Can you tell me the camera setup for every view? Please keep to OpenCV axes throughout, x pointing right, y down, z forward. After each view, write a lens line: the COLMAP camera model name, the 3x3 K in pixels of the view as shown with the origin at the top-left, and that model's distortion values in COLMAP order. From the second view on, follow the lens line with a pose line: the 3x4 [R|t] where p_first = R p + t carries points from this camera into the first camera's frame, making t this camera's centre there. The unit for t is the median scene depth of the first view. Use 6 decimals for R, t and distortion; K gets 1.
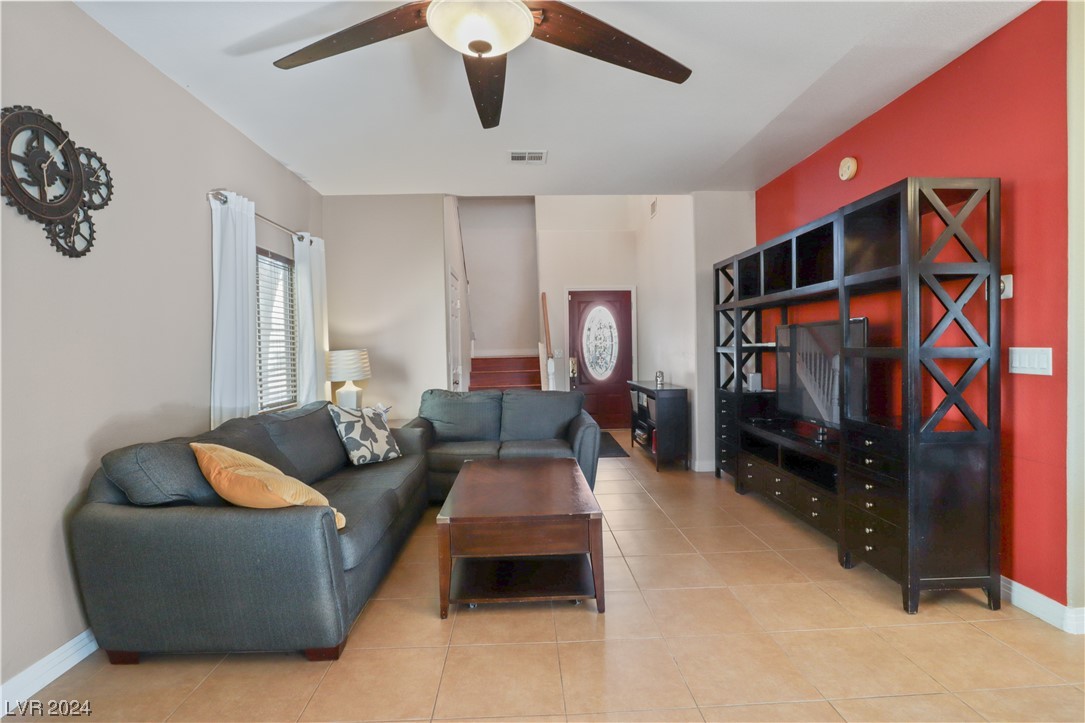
lens RADIAL K [[545.8, 0, 542.5], [0, 545.8, 361.5], [0, 0, 1]] dist [-0.041860, 0.009660]
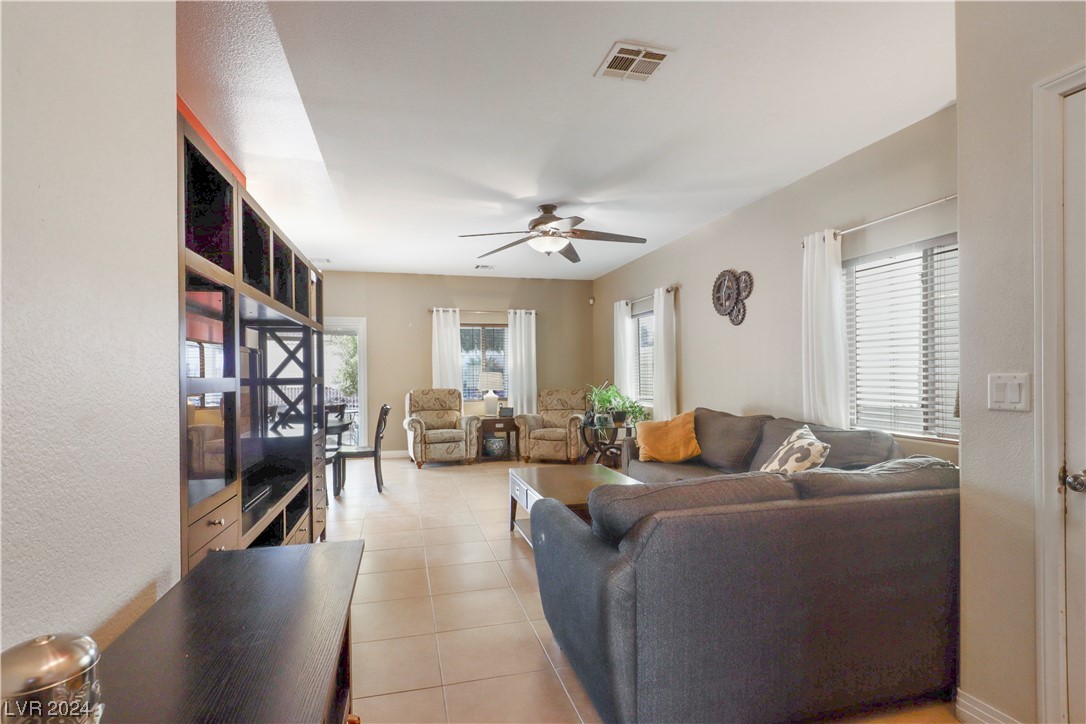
lens RADIAL K [[545.4, 0, 544.0], [0, 545.4, 360.3], [0, 0, 1]] dist [-0.040206, 0.009120]
pose [[-0.977217, 0.026858, -0.210539, 0.112708], [0.020486, 0.999265, 0.032388, -0.038219], [0.211254, 0.027337, -0.977049, 0.854478]]
